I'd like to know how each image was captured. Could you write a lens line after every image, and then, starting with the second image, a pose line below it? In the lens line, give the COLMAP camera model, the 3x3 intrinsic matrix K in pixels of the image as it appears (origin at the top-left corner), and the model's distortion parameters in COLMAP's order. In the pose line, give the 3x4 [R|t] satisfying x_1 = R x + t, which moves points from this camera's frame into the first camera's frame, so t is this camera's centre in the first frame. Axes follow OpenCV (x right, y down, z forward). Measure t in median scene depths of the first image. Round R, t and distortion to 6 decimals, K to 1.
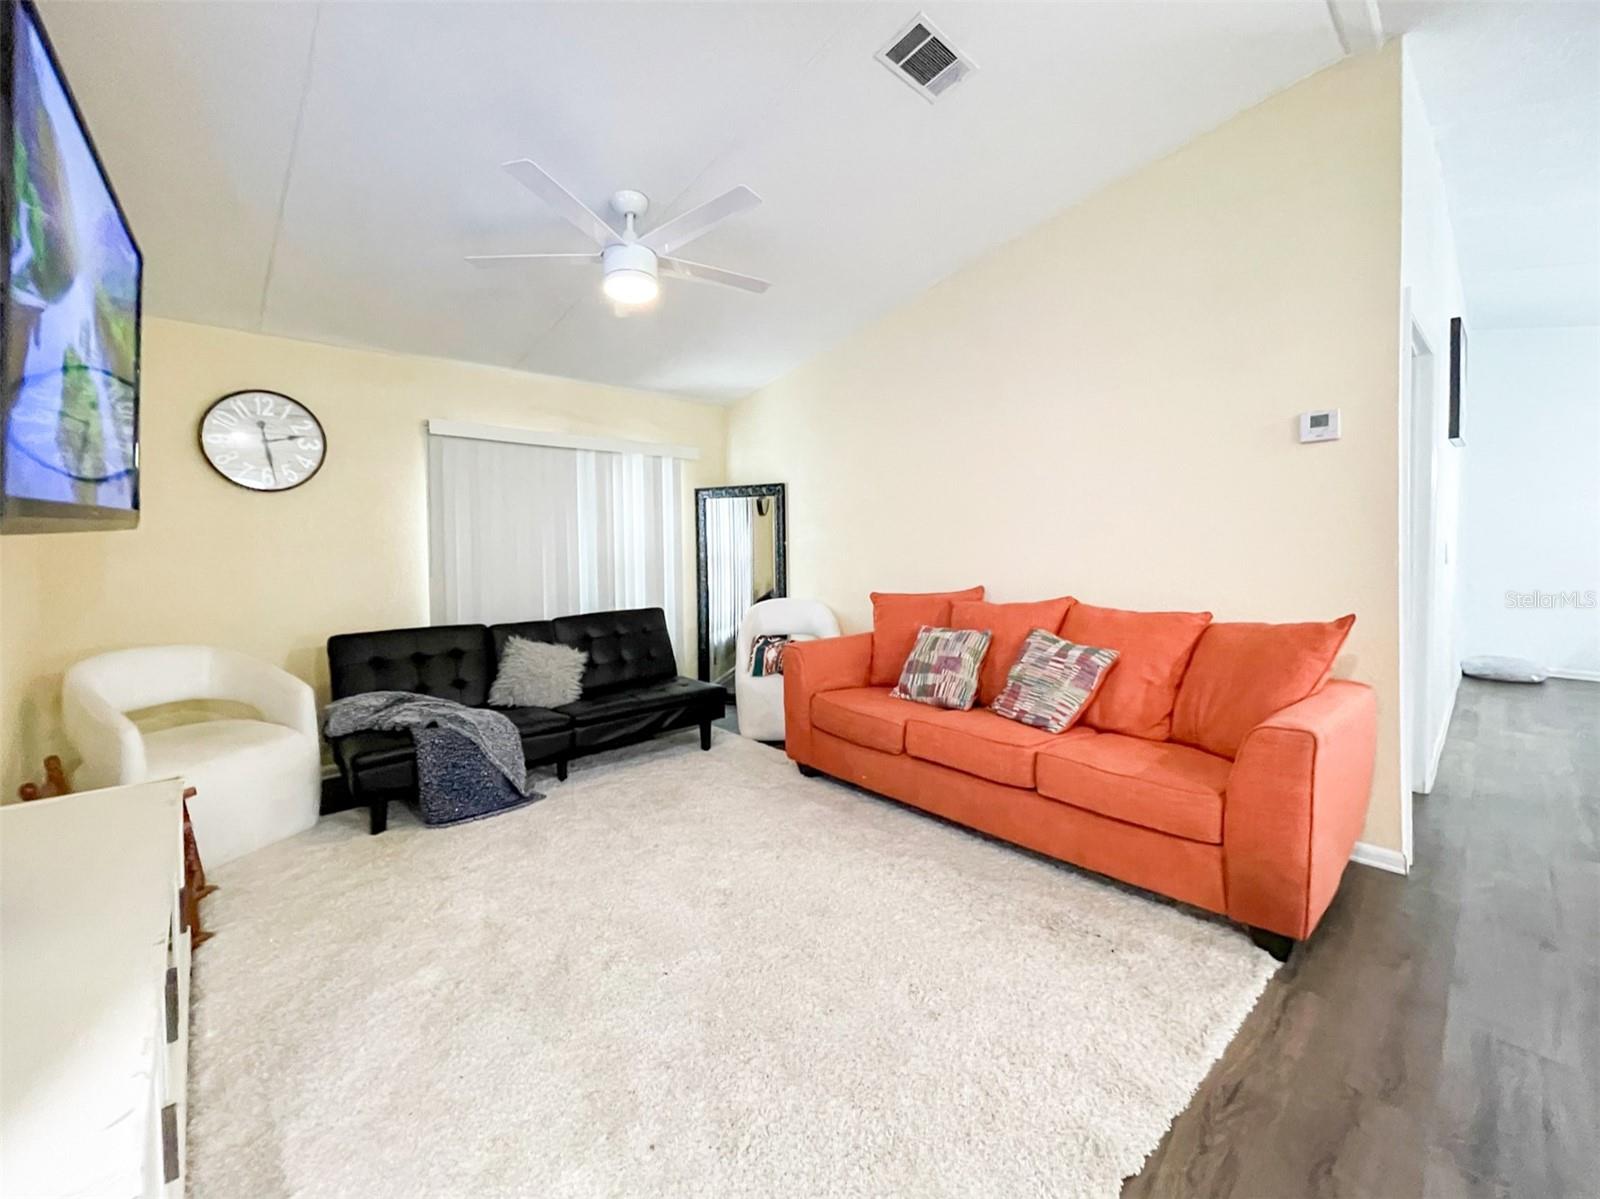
lens RADIAL K [[662.2, 0, 803.0], [0, 662.2, 560.6], [0, 0, 1]] dist [-0.003857, -0.000717]
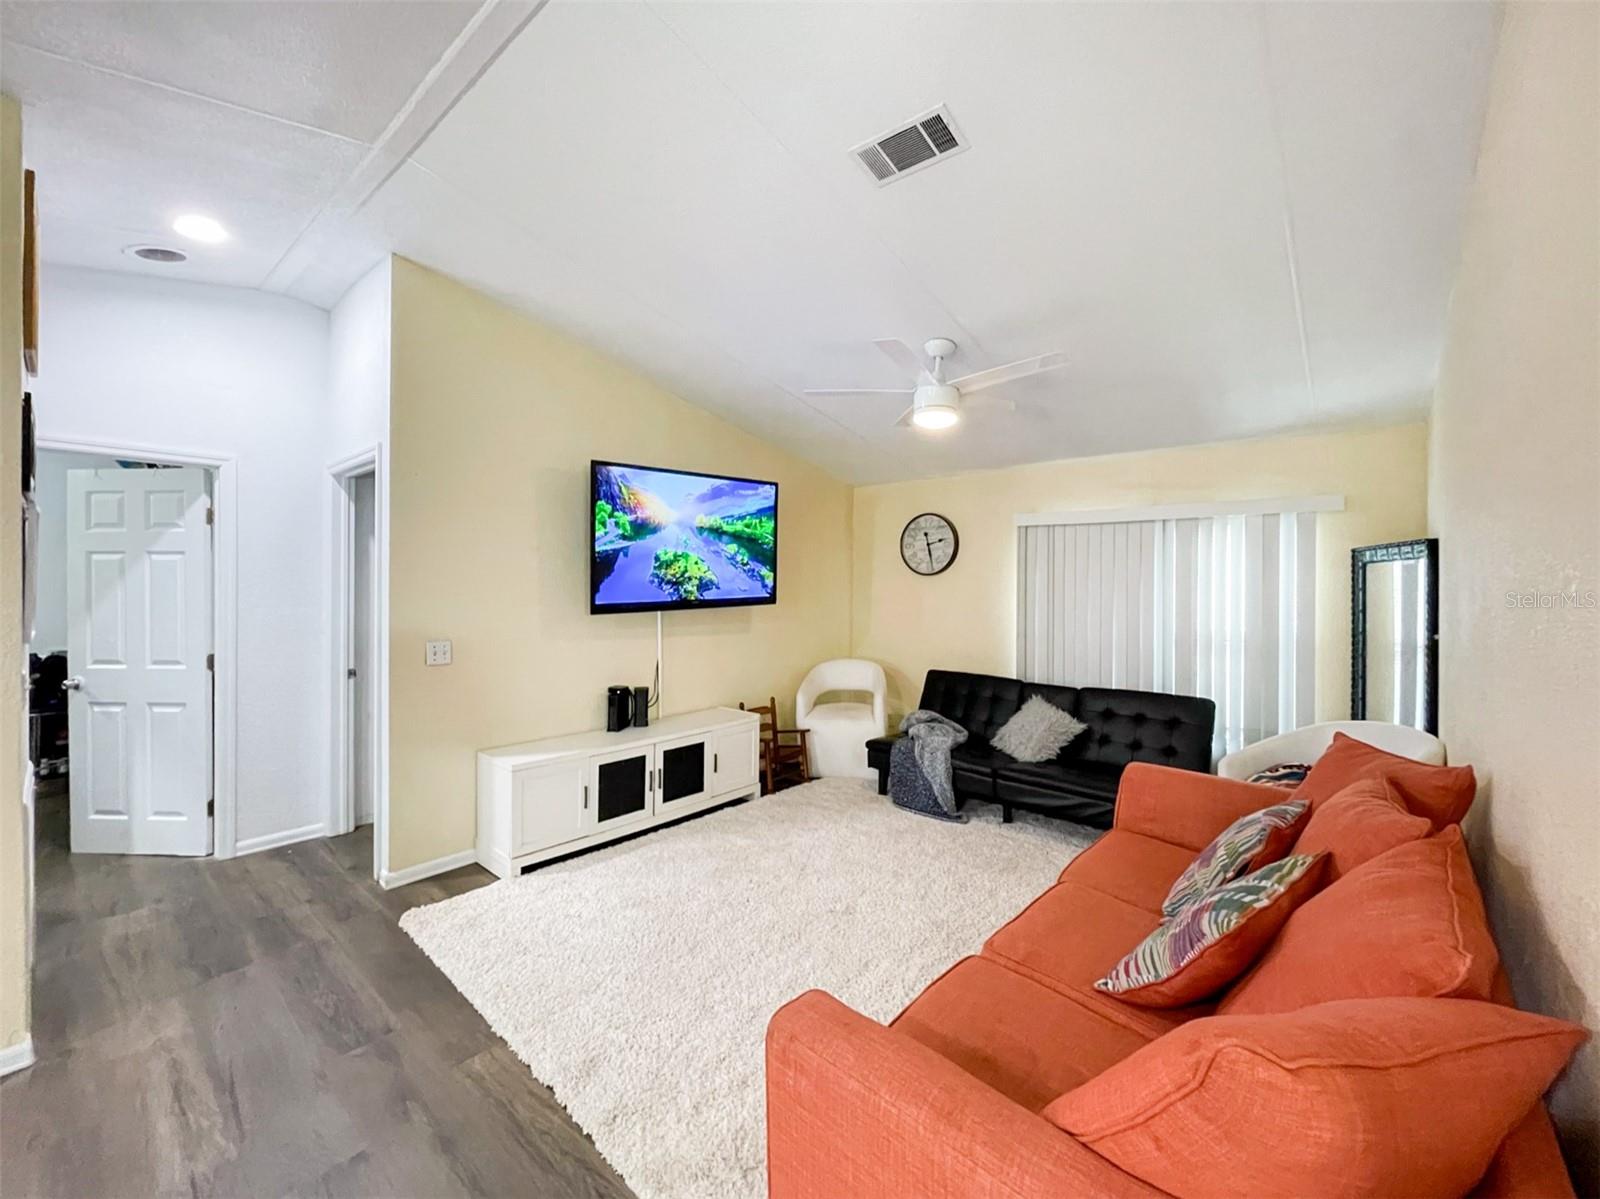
lens RADIAL K [[657.1, 0, 793.0], [0, 657.1, 586.3], [0, 0, 1]] dist [0.000125, -0.000231]
pose [[0.096845, 0.016785, -0.995158, 0.801655], [-0.036722, 0.999237, 0.013280, -0.091998], [0.994622, 0.035258, 0.097387, 0.544183]]
